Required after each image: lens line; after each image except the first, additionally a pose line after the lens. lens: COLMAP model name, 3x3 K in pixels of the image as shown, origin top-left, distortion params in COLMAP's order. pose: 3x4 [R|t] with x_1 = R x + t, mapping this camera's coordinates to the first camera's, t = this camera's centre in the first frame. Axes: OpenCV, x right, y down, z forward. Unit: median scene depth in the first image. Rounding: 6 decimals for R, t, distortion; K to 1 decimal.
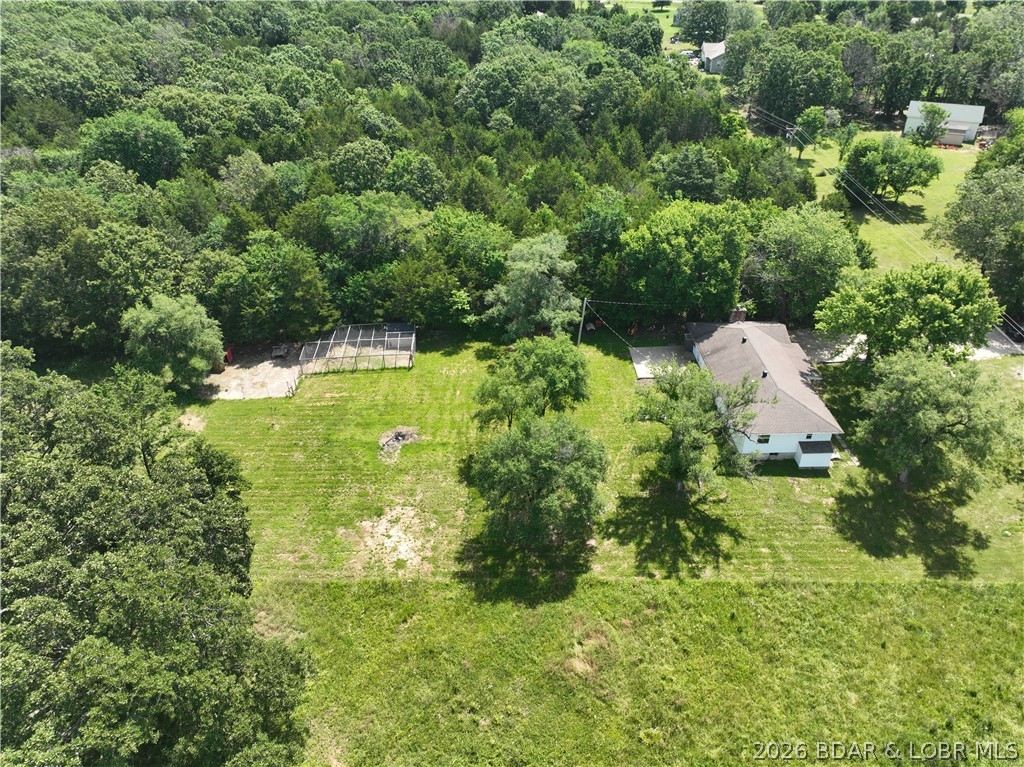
lens RADIAL K [[708.7, 0, 512.0], [0, 708.7, 383.5], [0, 0, 1]] dist [0.004971, 0.006248]
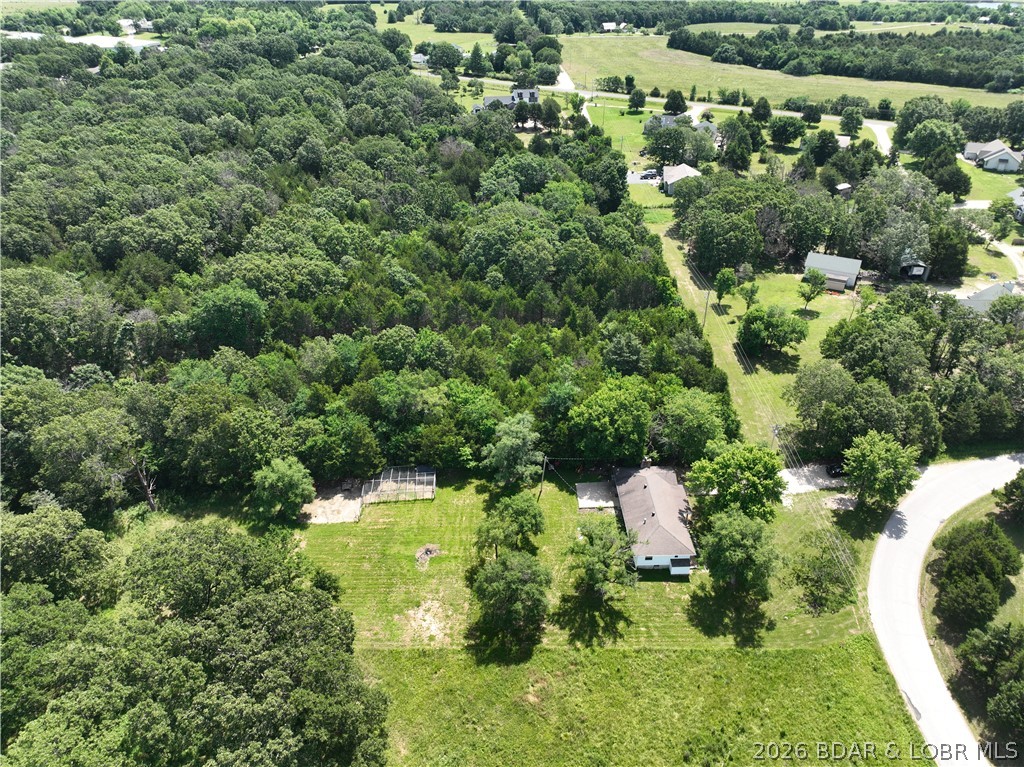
lens RADIAL K [[708.7, 0, 512.0], [0, 708.7, 383.5], [0, 0, 1]] dist [0.004971, 0.006248]
pose [[0.999999, -0.000436, 0.001112, 0.028102], [0.000455, 0.999854, -0.017105, -0.258927], [-0.001104, 0.017106, 0.999853, -0.571212]]
